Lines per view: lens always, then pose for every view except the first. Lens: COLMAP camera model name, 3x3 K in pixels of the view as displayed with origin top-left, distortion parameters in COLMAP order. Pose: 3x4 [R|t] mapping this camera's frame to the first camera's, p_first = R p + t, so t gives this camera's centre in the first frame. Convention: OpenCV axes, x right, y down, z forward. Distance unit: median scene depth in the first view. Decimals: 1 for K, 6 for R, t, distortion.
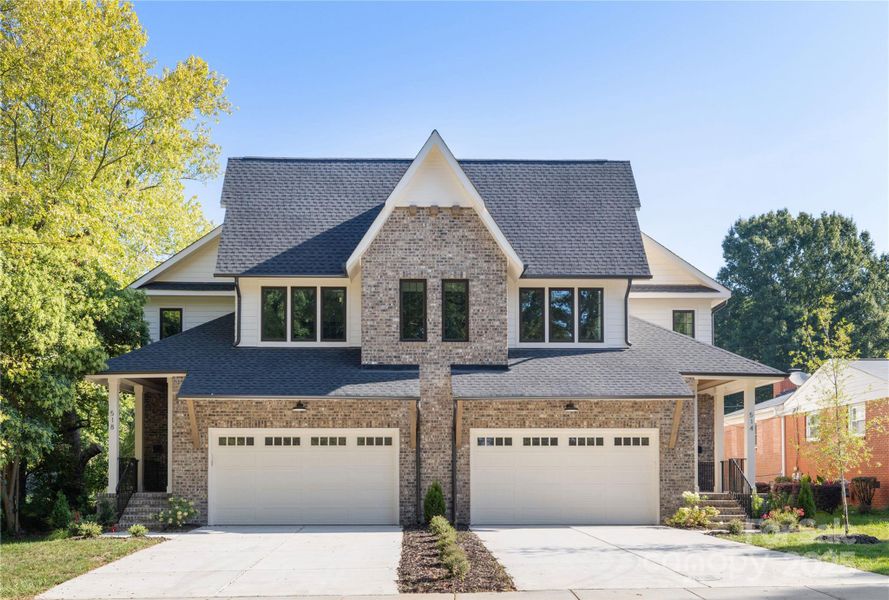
lens RADIAL K [[395.6, 0, 444.7], [0, 395.6, 302.1], [0, 0, 1]] dist [0.003634, -0.000714]
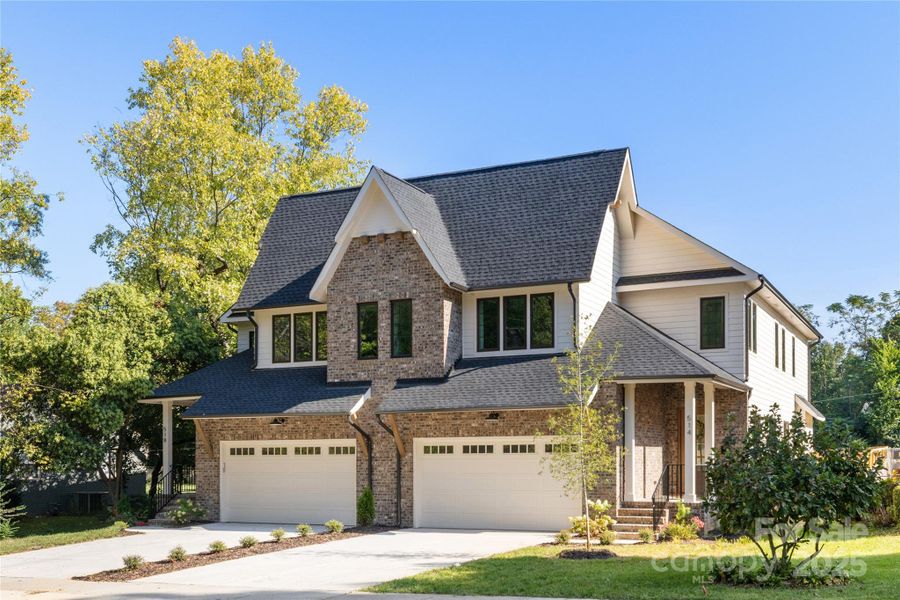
lens RADIAL K [[395.7, 0, 449.8], [0, 395.7, 297.9], [0, 0, 1]] dist [0.002474, 0.000706]
pose [[0.974551, -0.092178, -0.204335, 0.387599], [0.089920, 0.995741, -0.020331, -0.028426], [0.205338, 0.001440, 0.978690, -0.035200]]
